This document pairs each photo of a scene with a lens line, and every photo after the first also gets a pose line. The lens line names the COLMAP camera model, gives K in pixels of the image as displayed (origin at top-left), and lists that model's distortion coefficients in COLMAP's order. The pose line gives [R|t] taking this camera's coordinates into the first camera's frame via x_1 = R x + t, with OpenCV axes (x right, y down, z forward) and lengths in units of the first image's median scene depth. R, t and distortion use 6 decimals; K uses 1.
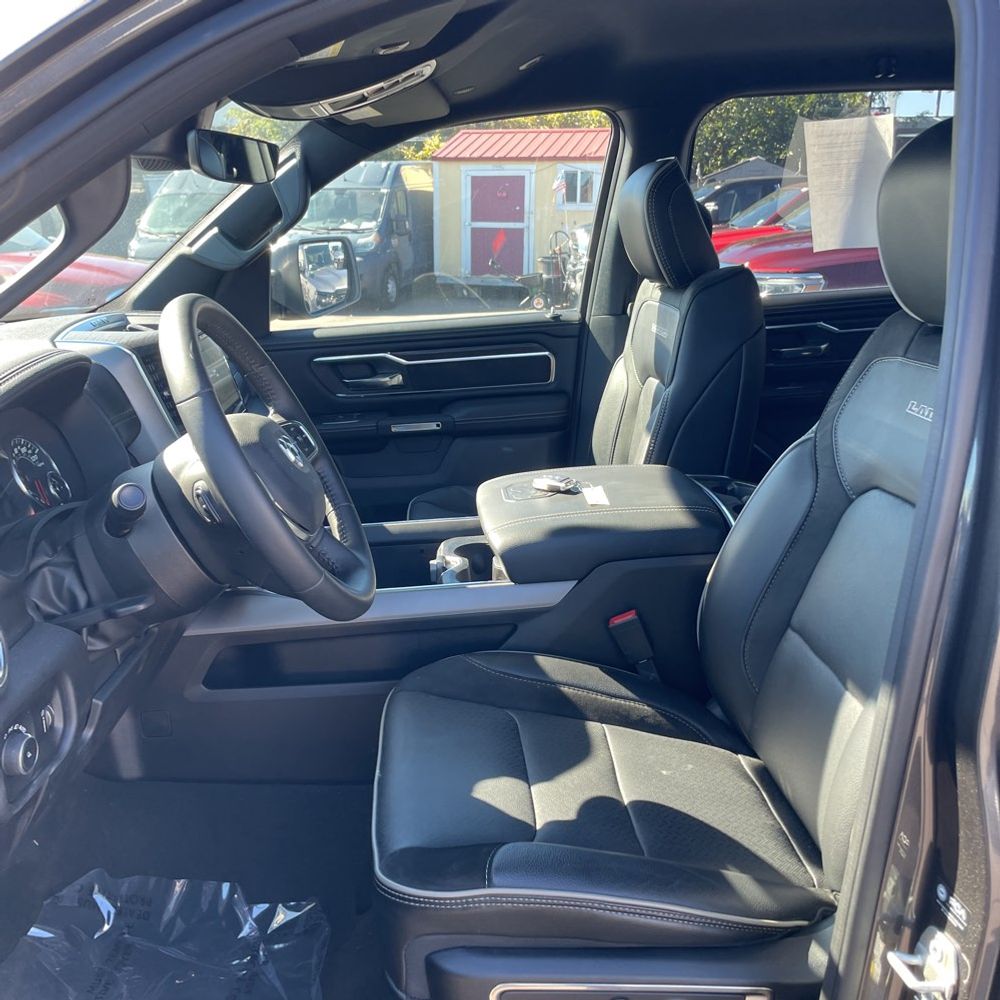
lens RADIAL K [[1018.9, 0, 498.9], [0, 1018.9, 540.9], [0, 0, 1]] dist [0.098562, -0.122893]
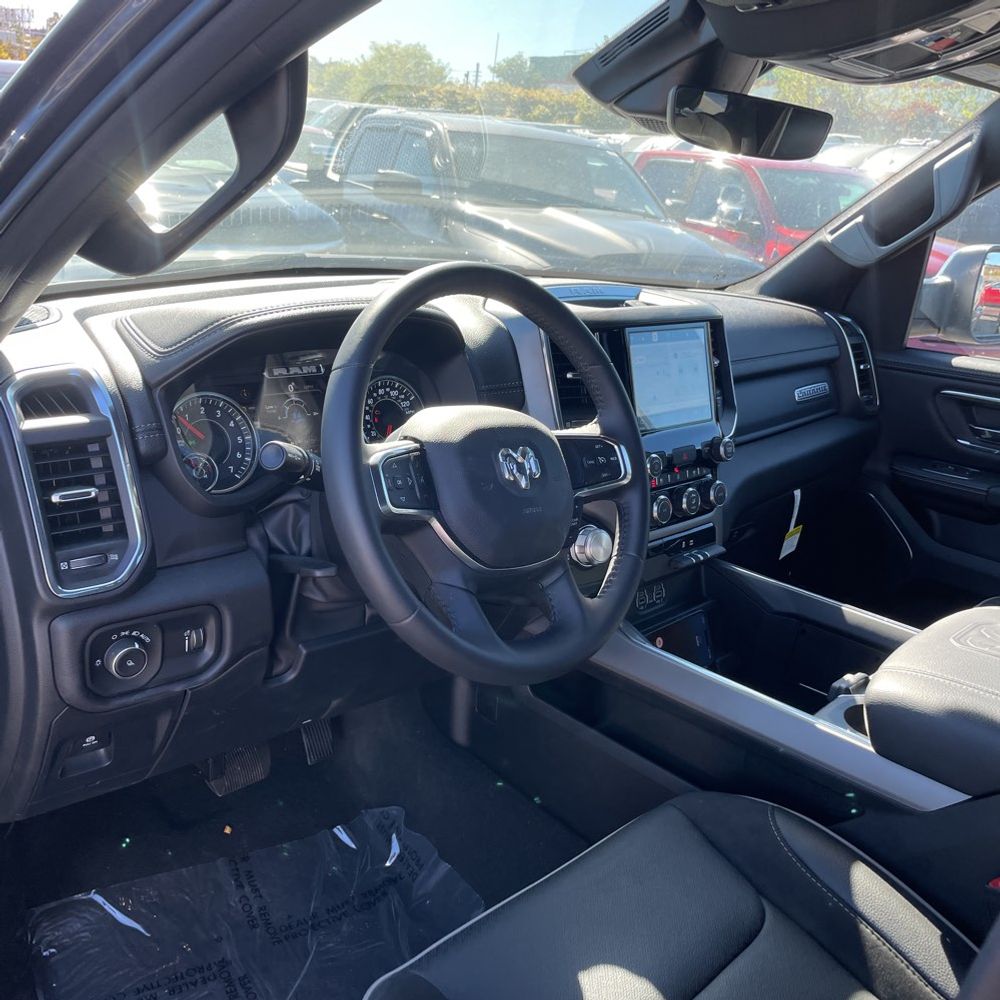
lens RADIAL K [[1018.9, 0, 498.9], [0, 1018.9, 540.9], [0, 0, 1]] dist [0.098562, -0.122893]
pose [[0.656651, 0.333529, -0.676438, 0.270207], [-0.329615, 0.933623, 0.140365, -0.104210], [0.678353, 0.130794, 0.723000, 0.302609]]
